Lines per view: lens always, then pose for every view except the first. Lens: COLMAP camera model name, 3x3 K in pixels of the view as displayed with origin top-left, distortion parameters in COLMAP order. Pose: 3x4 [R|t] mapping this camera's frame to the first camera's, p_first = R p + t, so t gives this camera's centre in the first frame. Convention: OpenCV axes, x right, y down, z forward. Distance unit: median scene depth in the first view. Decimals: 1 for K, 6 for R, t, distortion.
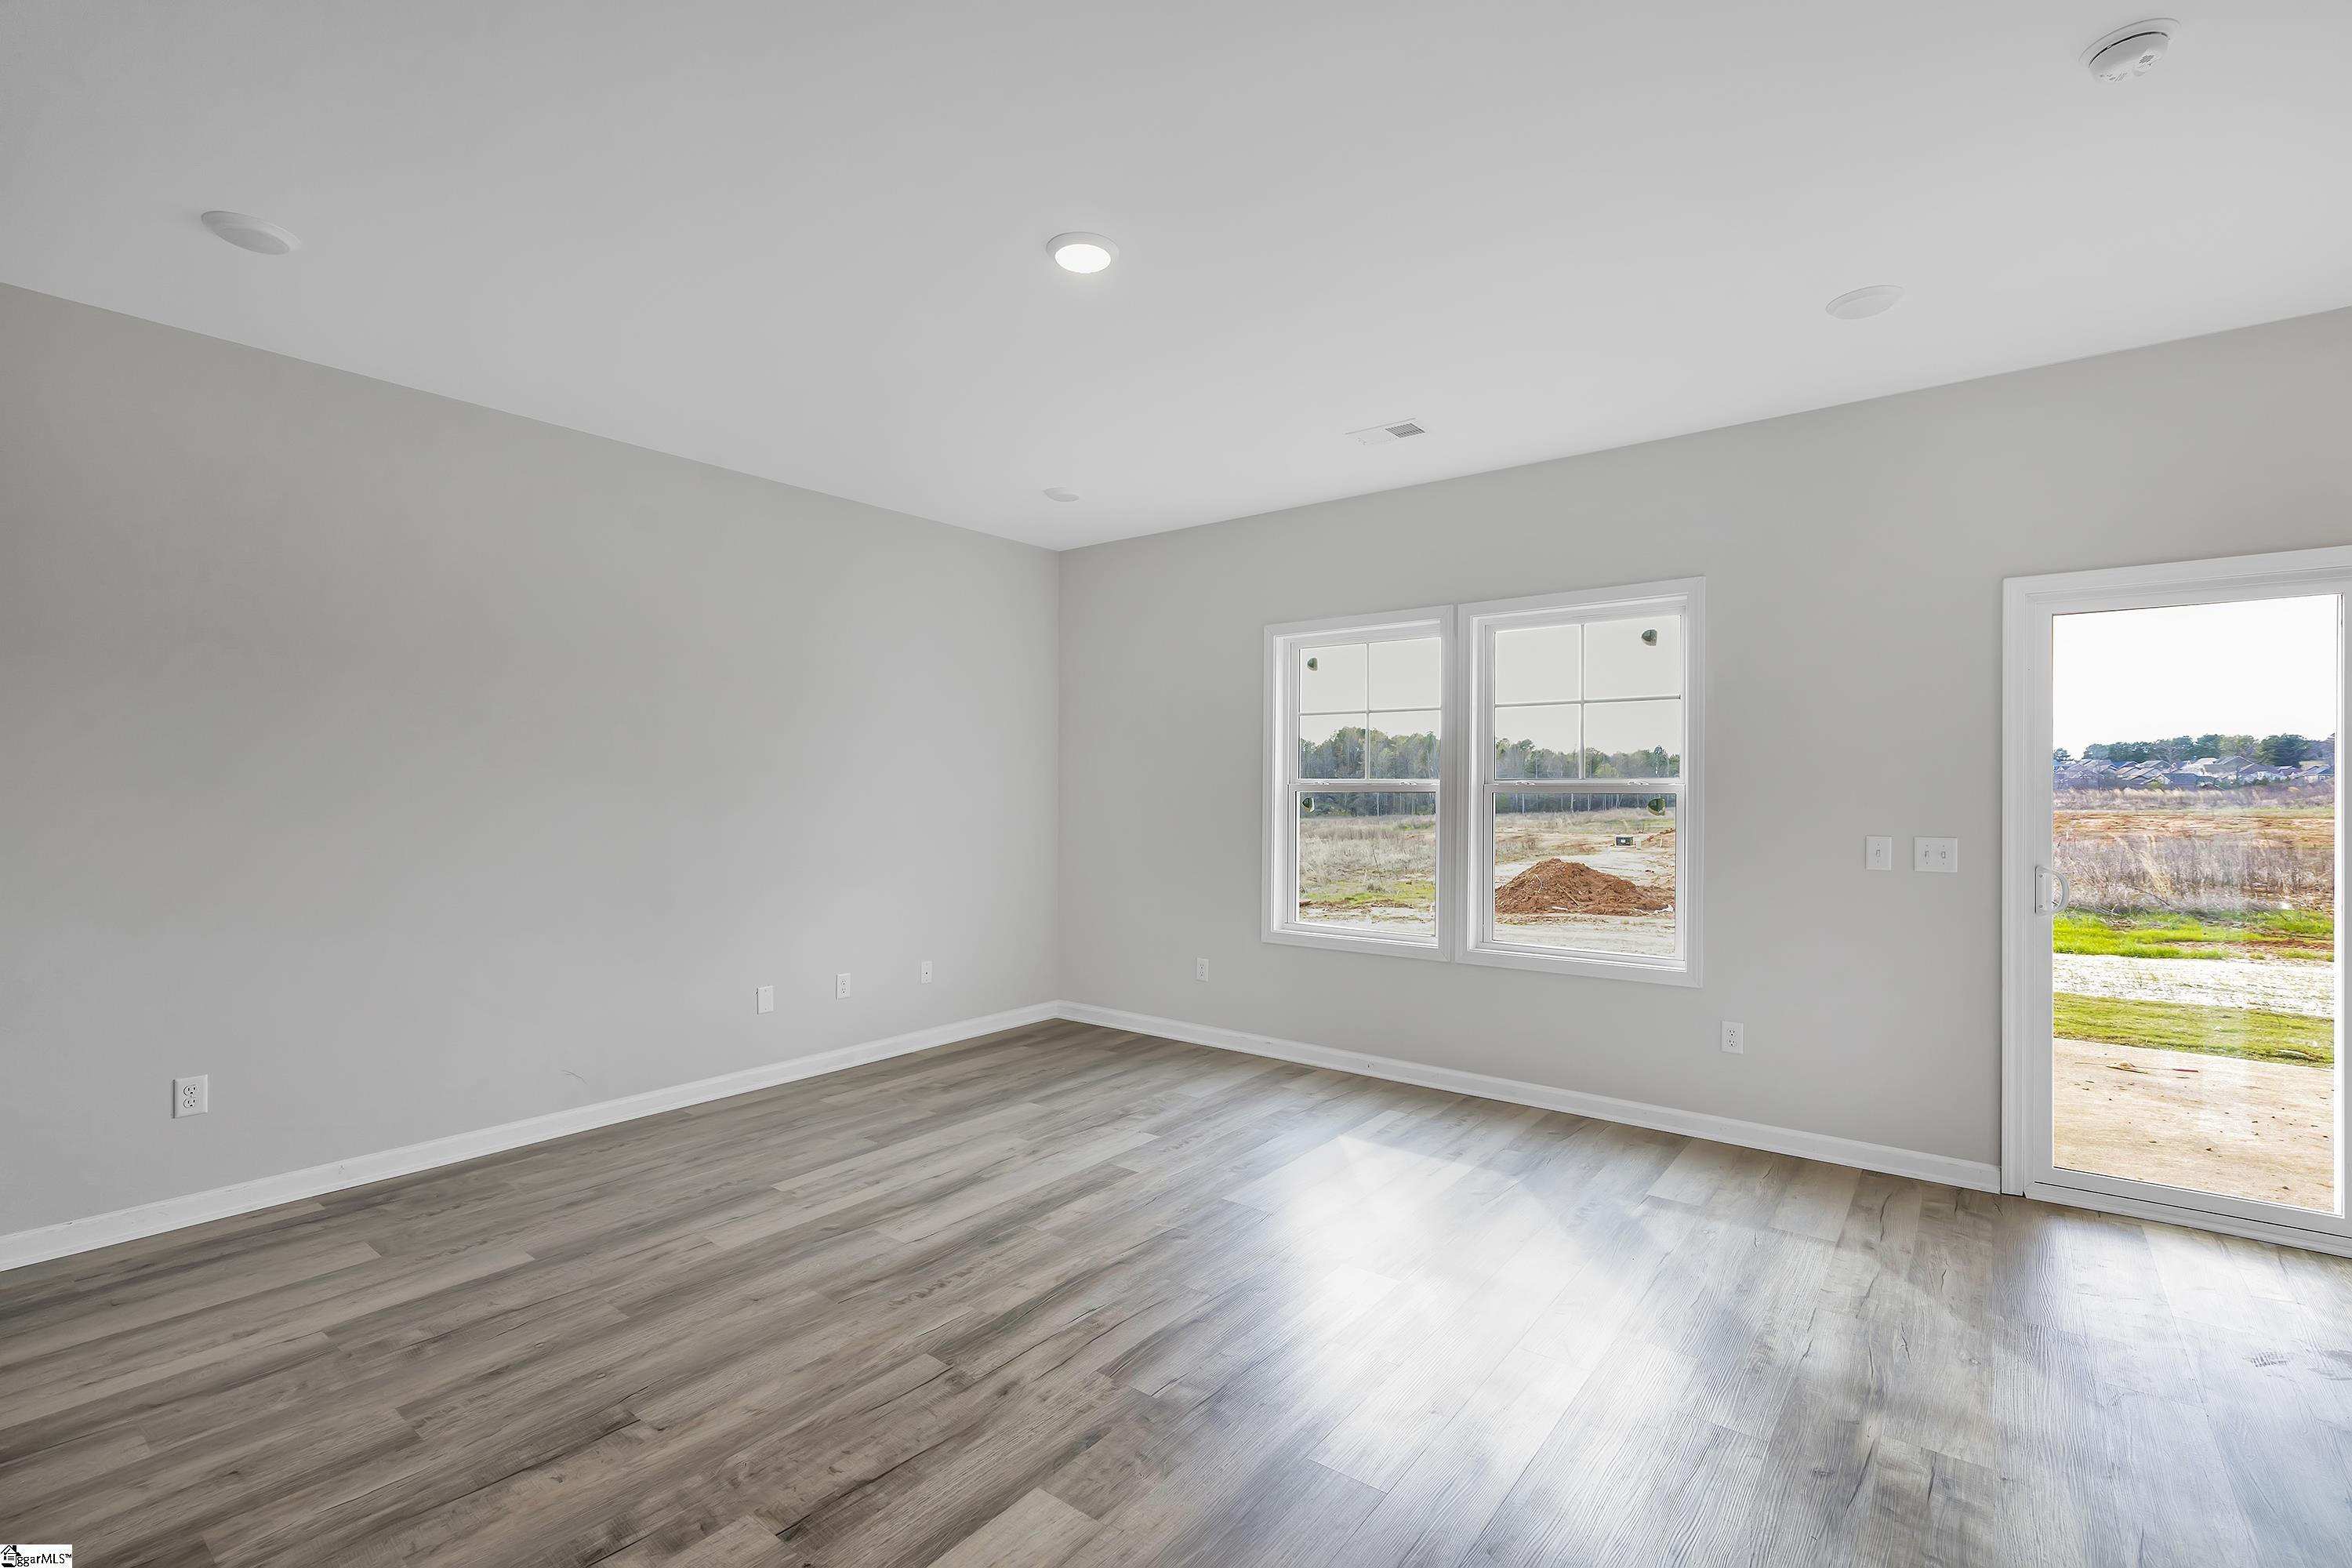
lens RADIAL K [[1049.4, 0, 1173.0], [0, 1049.4, 785.5], [0, 0, 1]] dist [-0.002010, 0.000666]
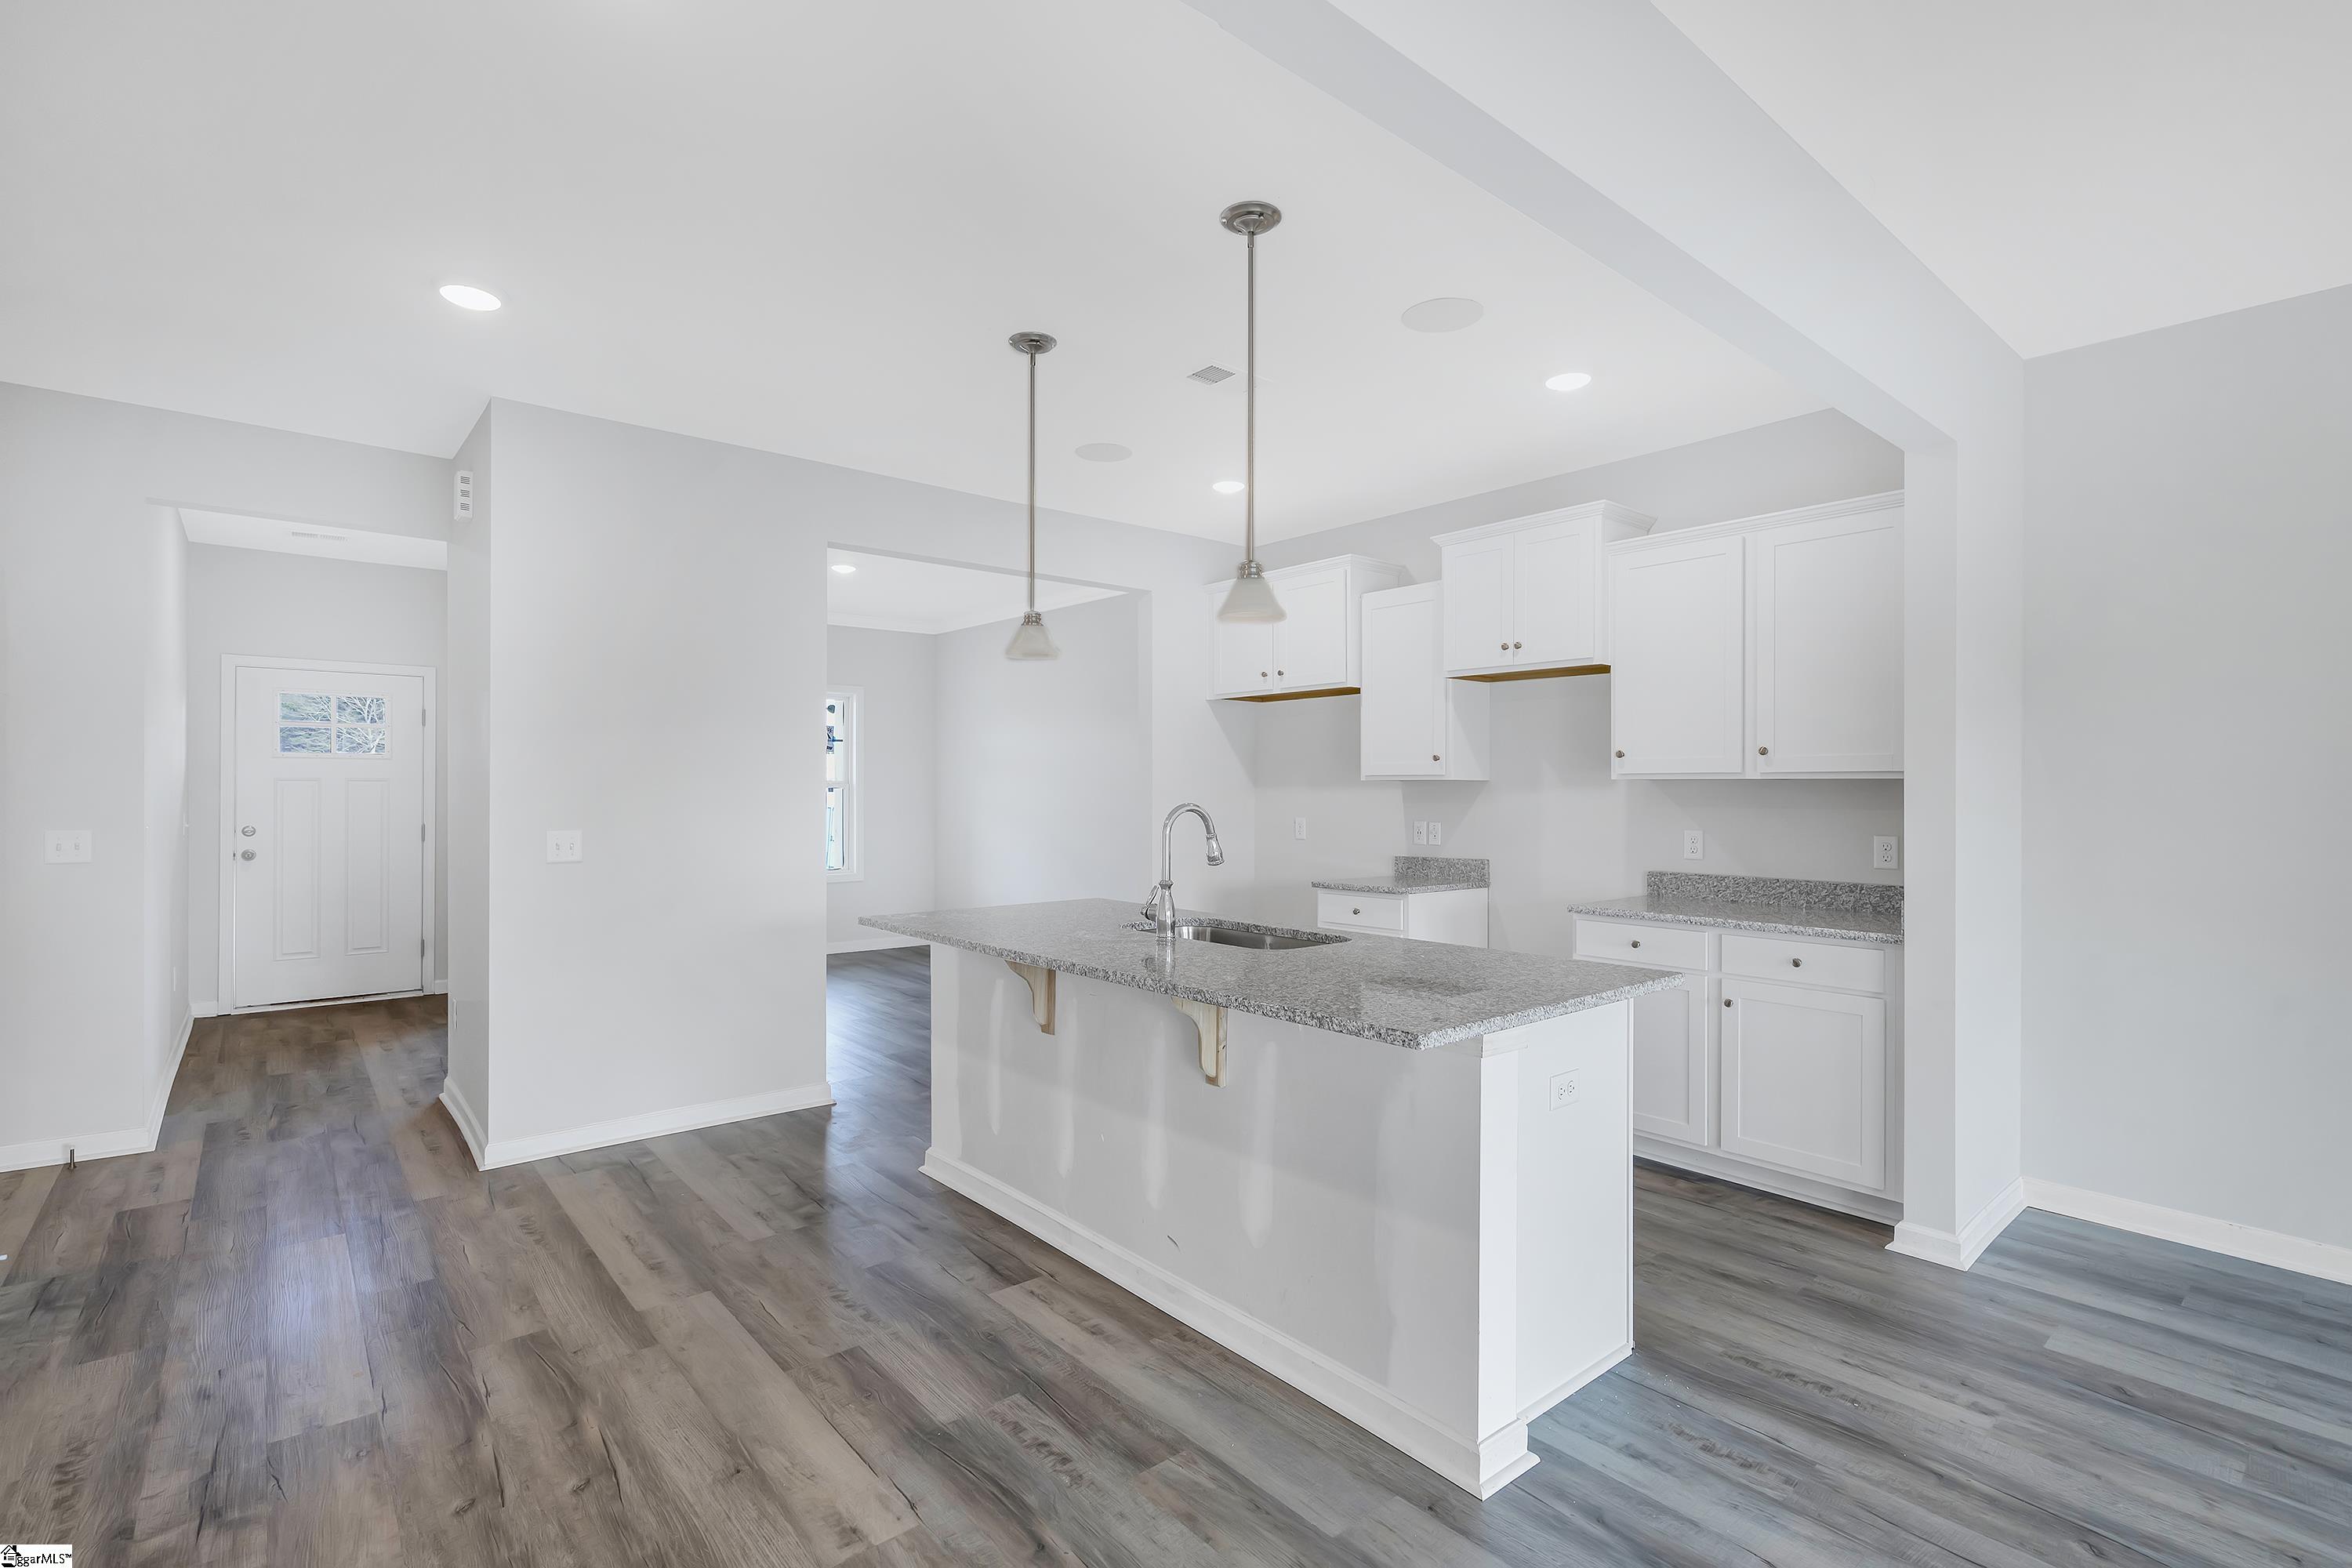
lens RADIAL K [[1049.4, 0, 1164.1], [0, 1049.4, 792.2], [0, 0, 1]] dist [-0.002010, 0.000666]
pose [[-0.202866, -0.001990, -0.979204, 0.090960], [0.000949, 0.999997, -0.002229, 0.000513], [0.979206, -0.001381, -0.202864, 0.118945]]
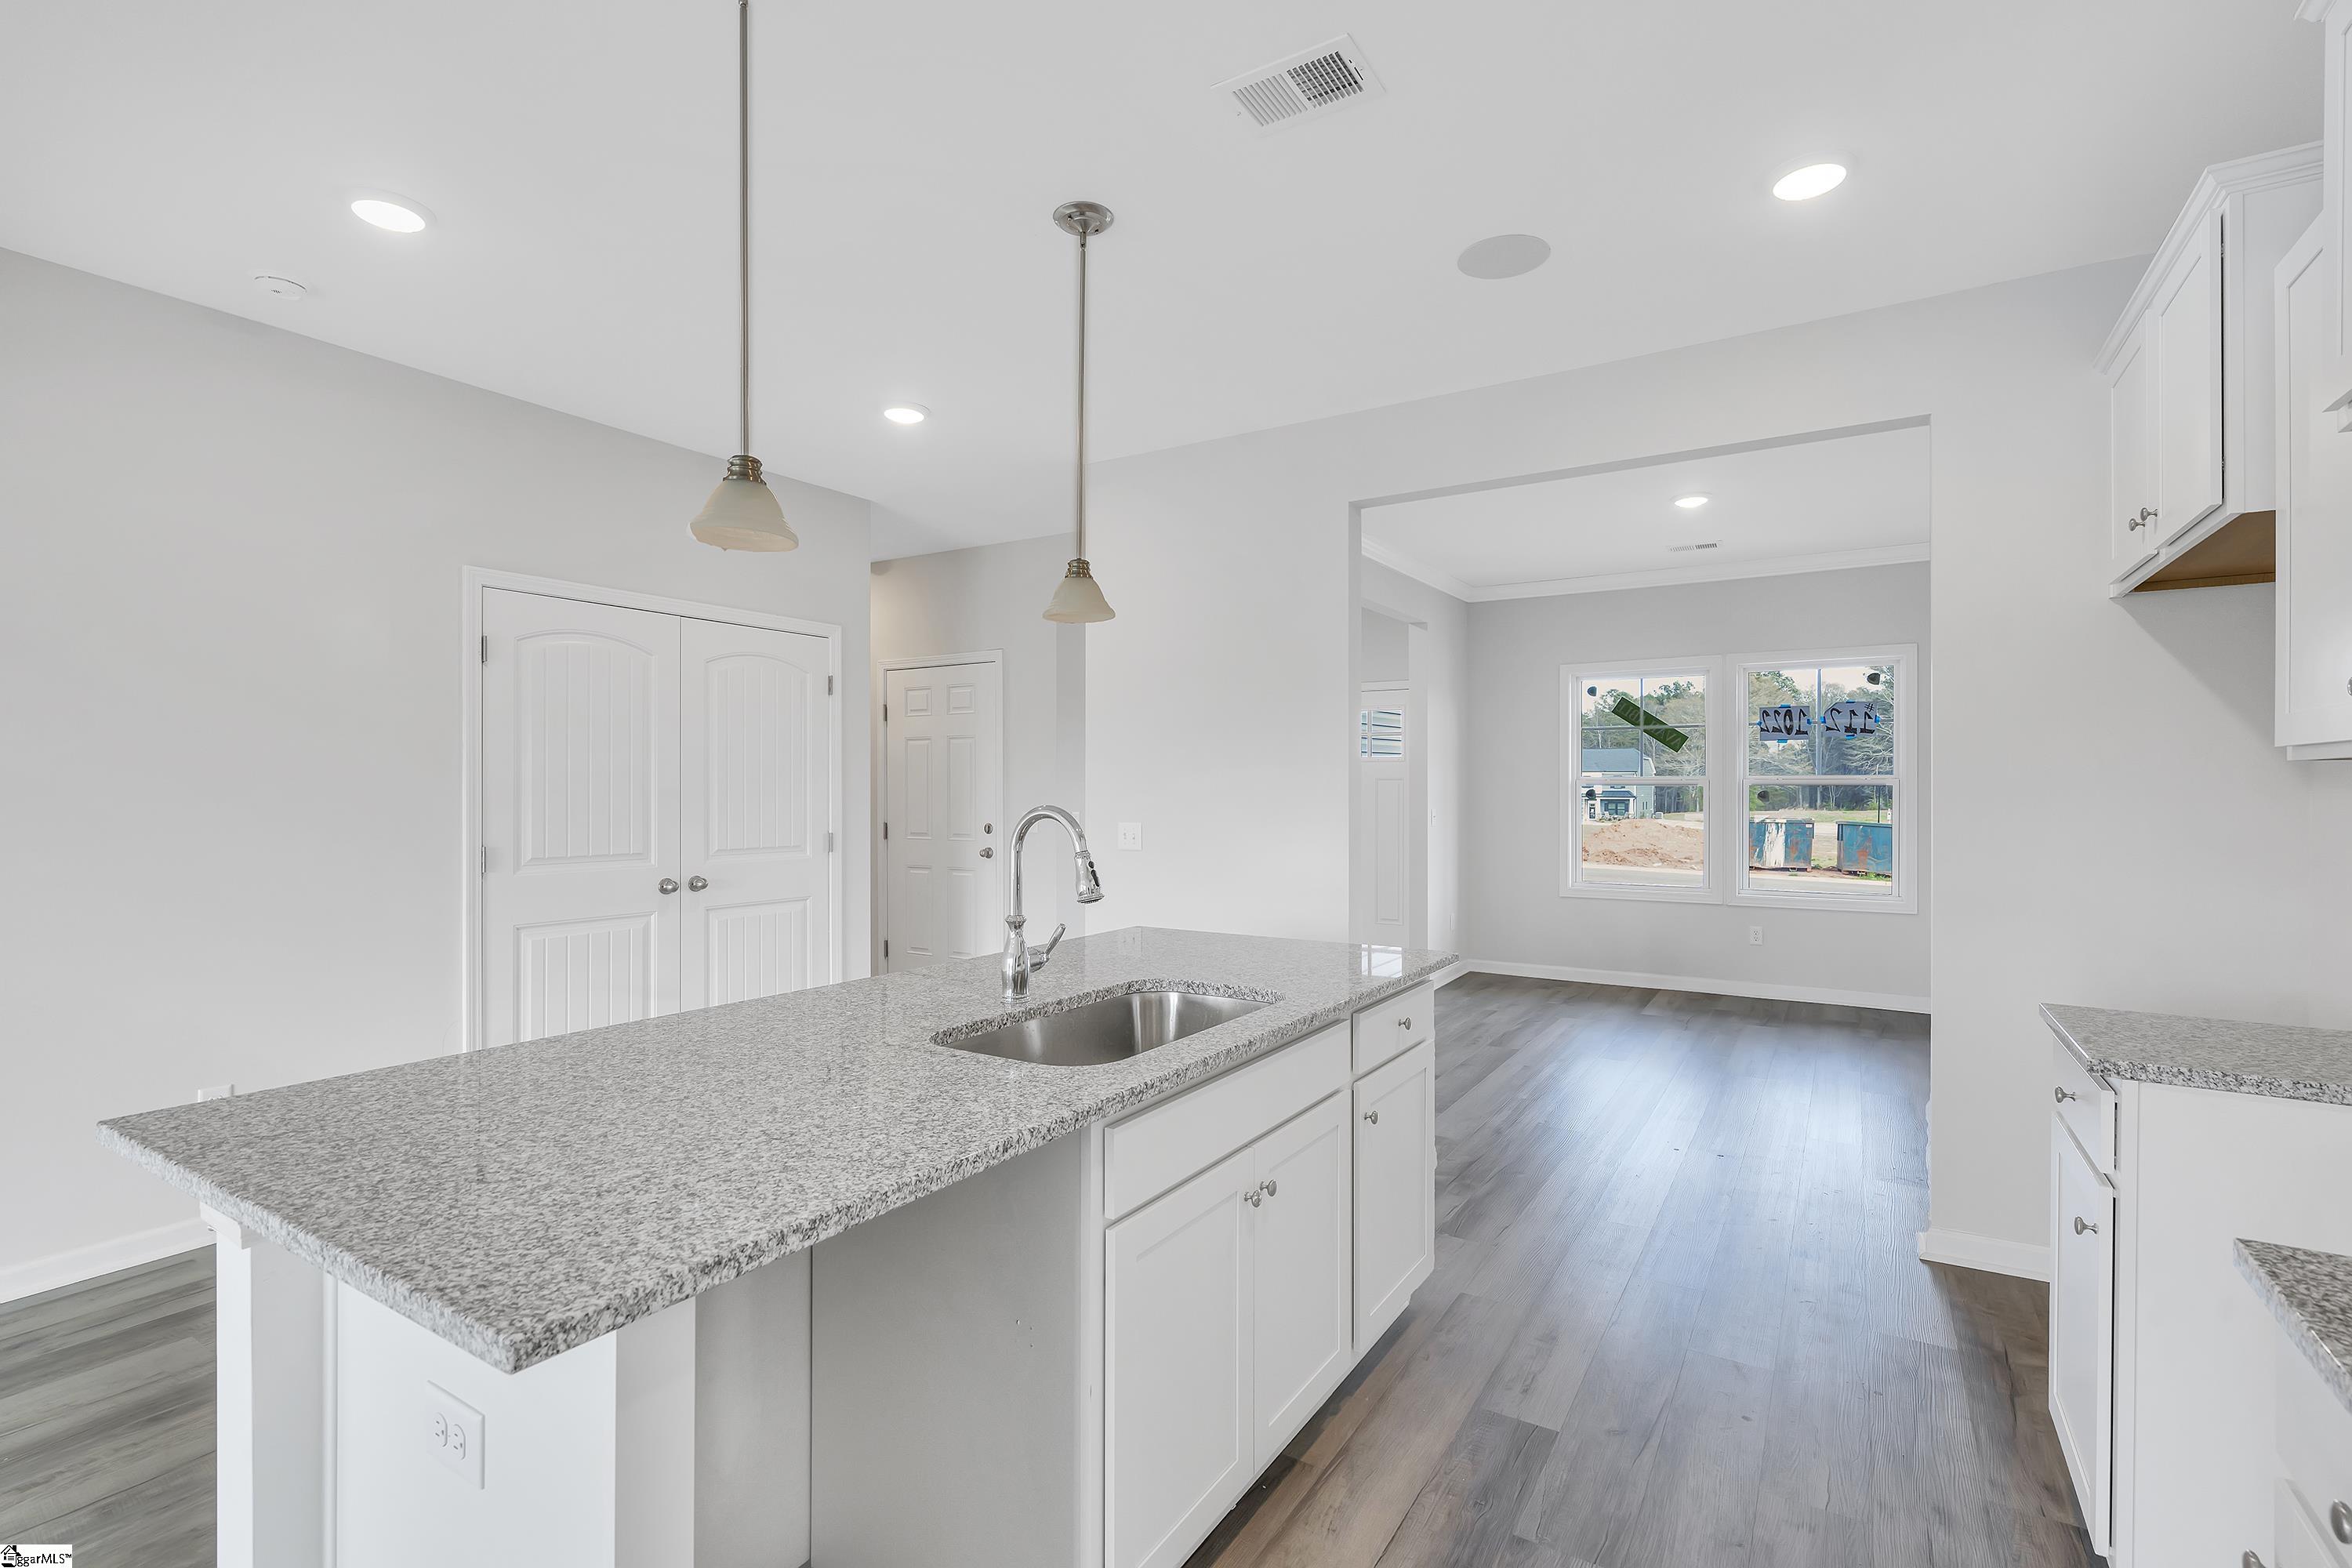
lens RADIAL K [[1049.4, 0, 1181.2], [0, 1049.4, 785.4], [0, 0, 1]] dist [-0.002010, 0.000666]
pose [[-0.995619, -0.003029, -0.093452, -0.701650], [-0.002548, 0.999983, -0.005261, -0.000488], [0.093466, -0.005000, -0.995610, 0.488305]]
